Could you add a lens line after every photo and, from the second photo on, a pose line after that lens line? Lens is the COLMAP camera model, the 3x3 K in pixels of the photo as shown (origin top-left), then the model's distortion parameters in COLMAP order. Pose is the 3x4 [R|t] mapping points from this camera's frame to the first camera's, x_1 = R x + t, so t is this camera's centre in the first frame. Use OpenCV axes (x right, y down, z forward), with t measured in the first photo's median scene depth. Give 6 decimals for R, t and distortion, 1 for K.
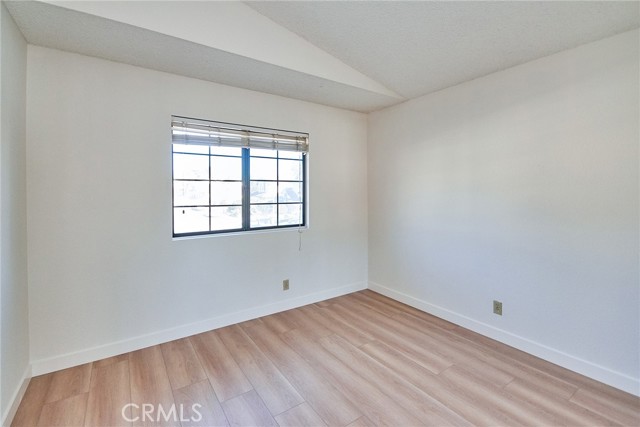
lens RADIAL K [[286.6, 0, 323.3], [0, 286.6, 194.8], [0, 0, 1]] dist [0.011834, -0.000305]
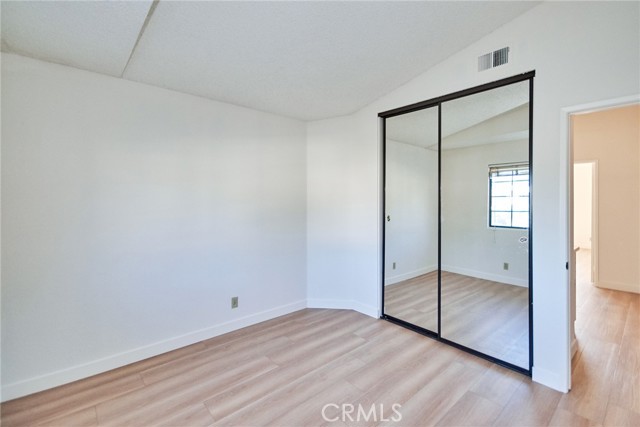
lens RADIAL K [[286.6, 0, 323.3], [0, 286.6, 194.8], [0, 0, 1]] dist [0.011834, -0.000305]
pose [[-0.107004, 0.019010, 0.994077, -0.671067], [0.013662, 0.999751, -0.017647, -0.022851], [-0.994165, 0.011693, -0.107237, 0.834855]]
